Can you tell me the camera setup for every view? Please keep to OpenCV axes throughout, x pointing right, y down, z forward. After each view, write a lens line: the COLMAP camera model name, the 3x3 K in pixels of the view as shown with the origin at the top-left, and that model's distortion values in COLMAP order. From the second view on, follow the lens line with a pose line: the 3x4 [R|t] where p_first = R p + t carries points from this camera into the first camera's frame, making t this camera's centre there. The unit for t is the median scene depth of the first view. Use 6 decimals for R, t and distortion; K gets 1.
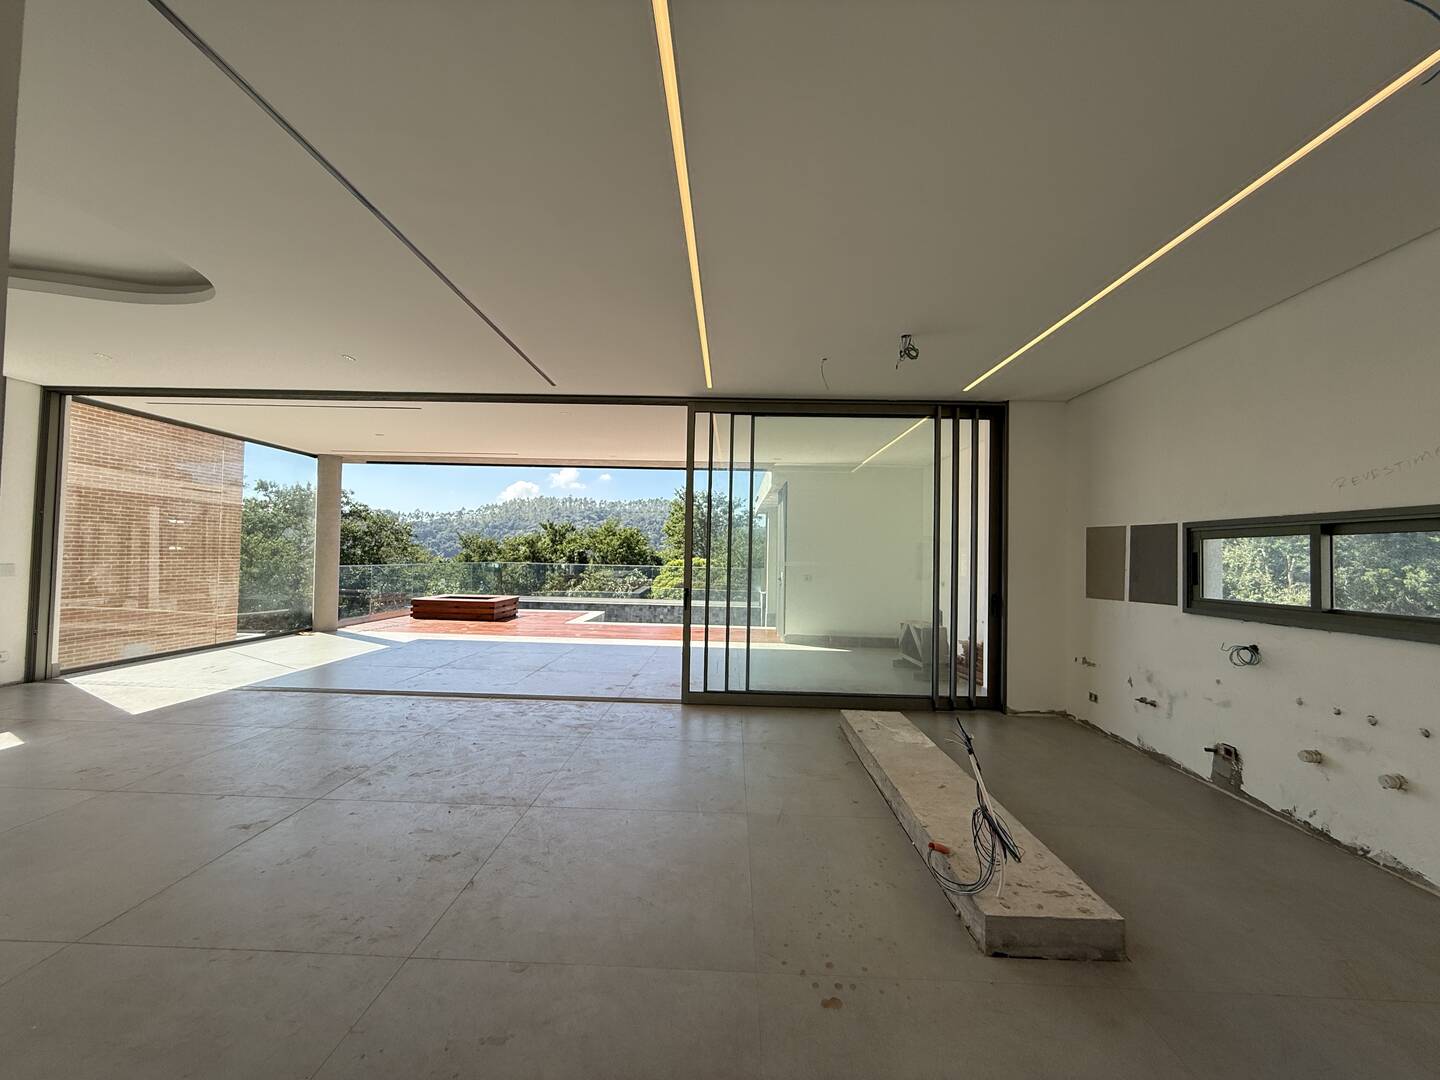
lens RADIAL K [[572.8, 0, 717.4], [0, 572.8, 538.9], [0, 0, 1]] dist [-0.000074, 0.000117]
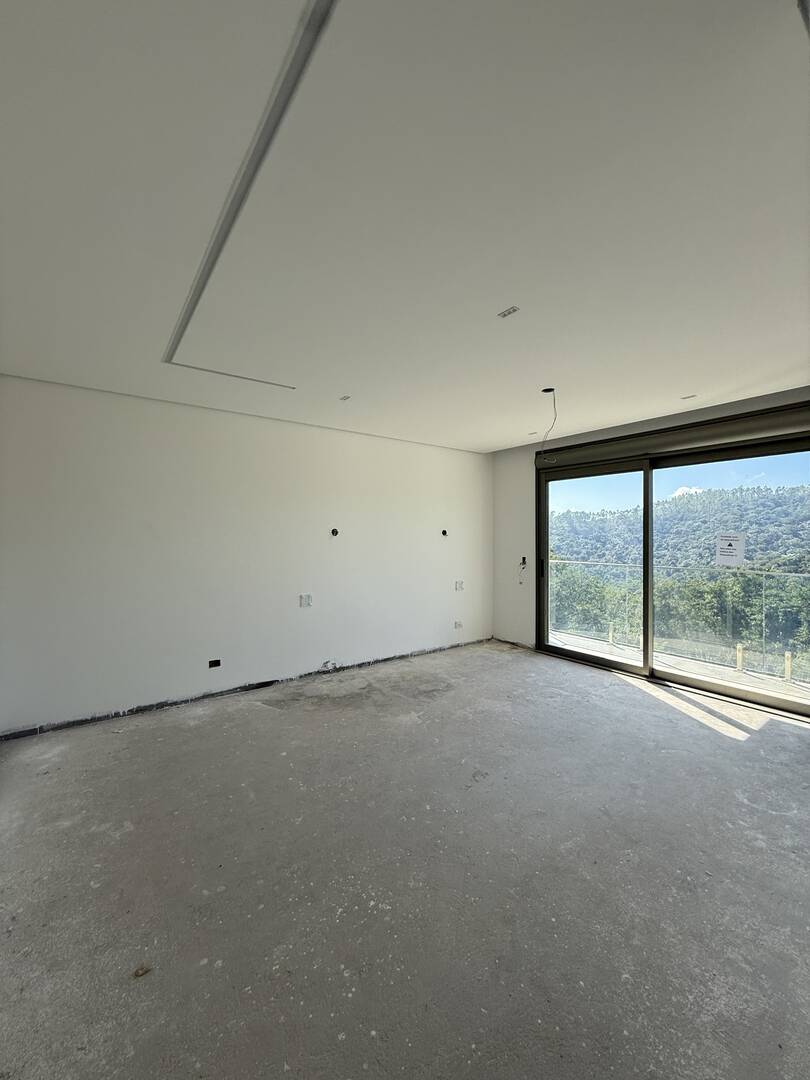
lens RADIAL K [[429.6, 0, 405.6], [0, 429.6, 534.1], [0, 0, 1]] dist [-0.000074, 0.000117]
pose [[0.609953, -0.021063, -0.792158, -0.383132], [0.034431, 0.999407, -0.000062, -0.681058], [0.791689, -0.027237, 0.610316, 0.709081]]
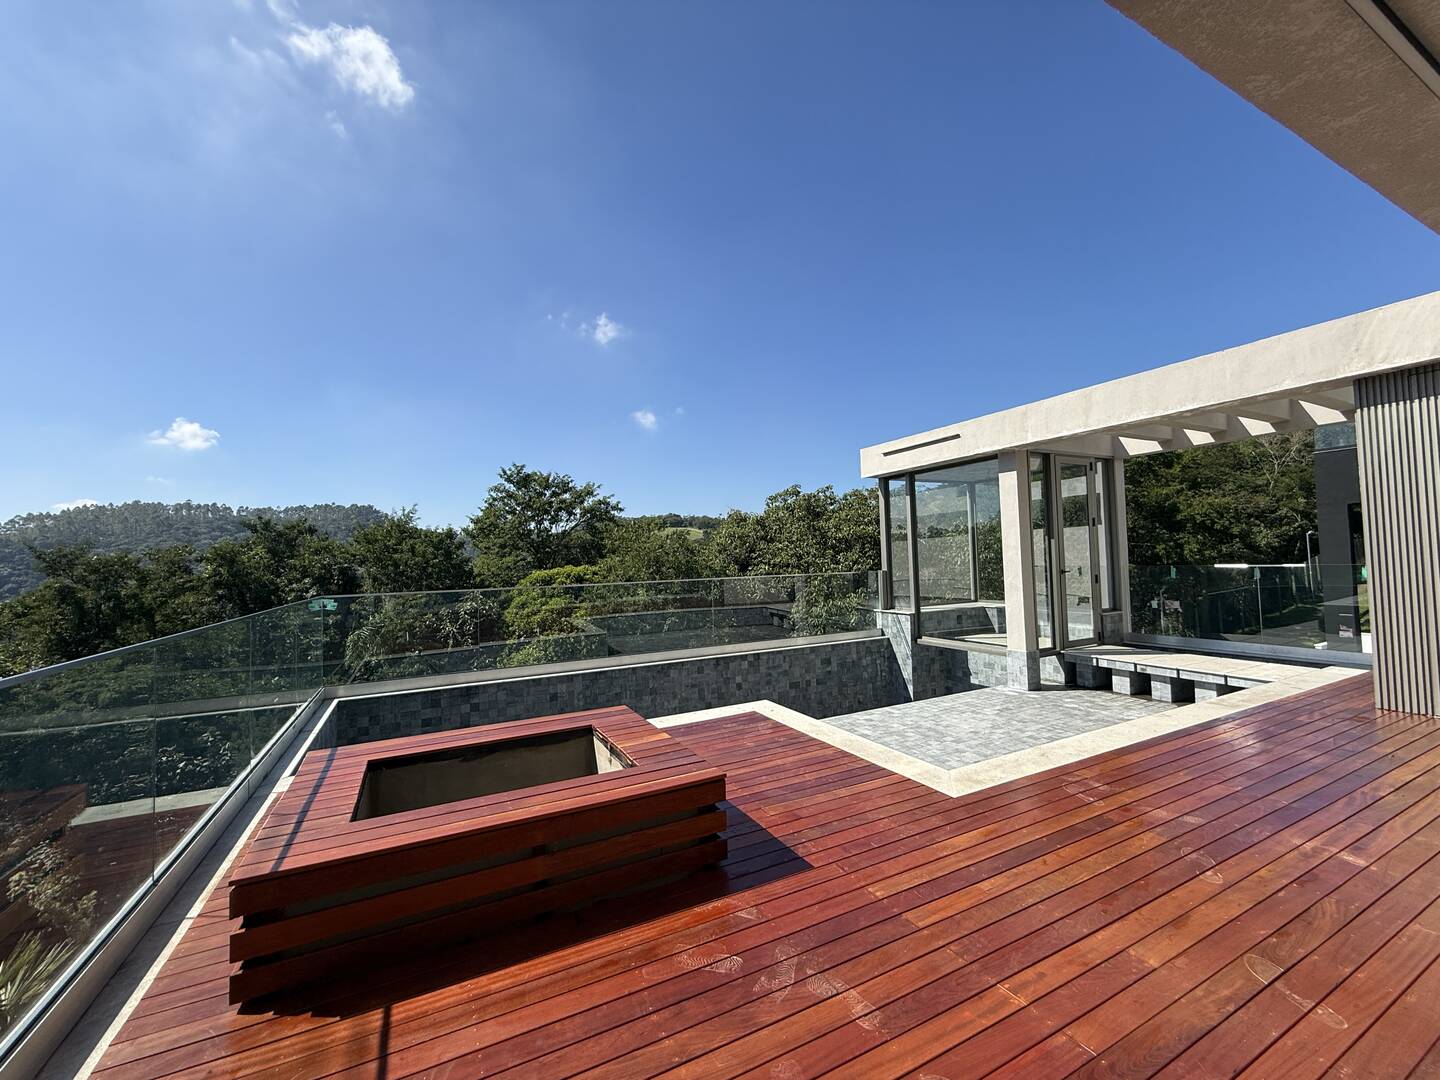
lens RADIAL K [[572.8, 0, 711.7], [0, 572.8, 542.1], [0, 0, 1]] dist [-0.000074, 0.000117]
pose [[0.880260, -0.034015, 0.473270, -1.050020], [0.036354, 0.999330, 0.004208, 0.043345], [-0.473097, 0.013501, 0.880907, 1.722577]]
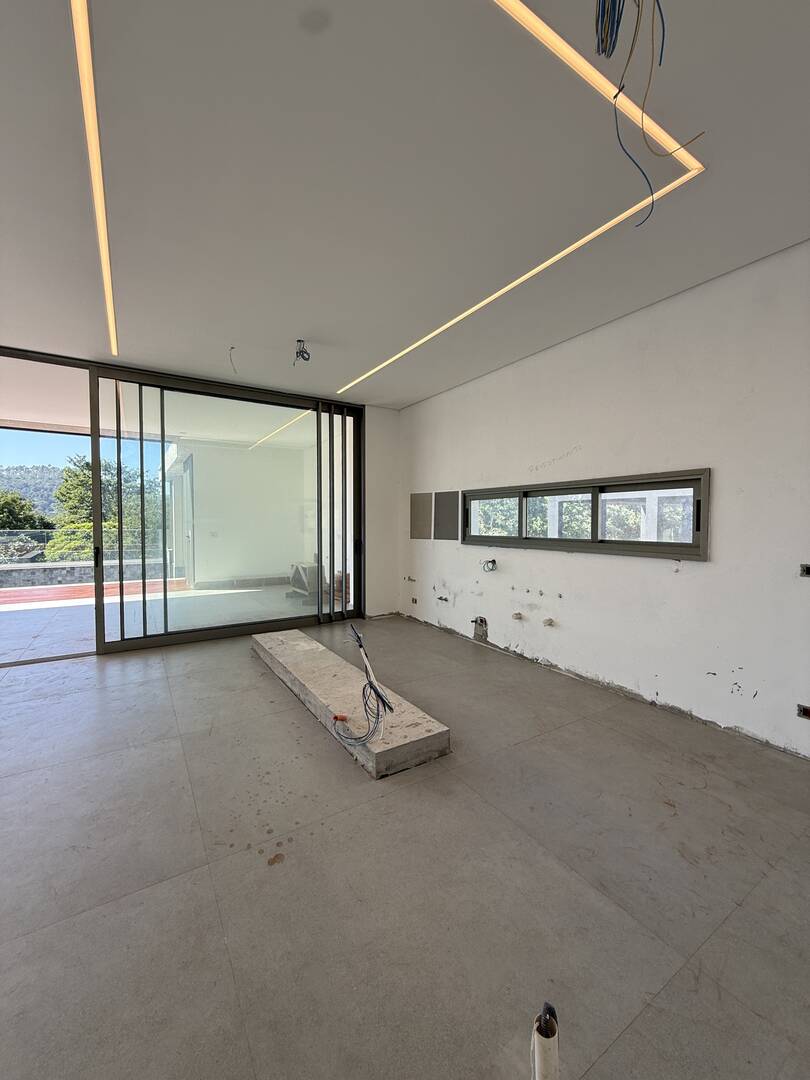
lens RADIAL K [[429.6, 0, 403.6], [0, 429.6, 534.8], [0, 0, 1]] dist [-0.000074, 0.000117]
pose [[0.831519, -0.038732, 0.554145, -0.021234], [0.000555, 0.997624, 0.068897, 0.010241], [-0.555497, -0.056981, 0.829564, 0.032757]]
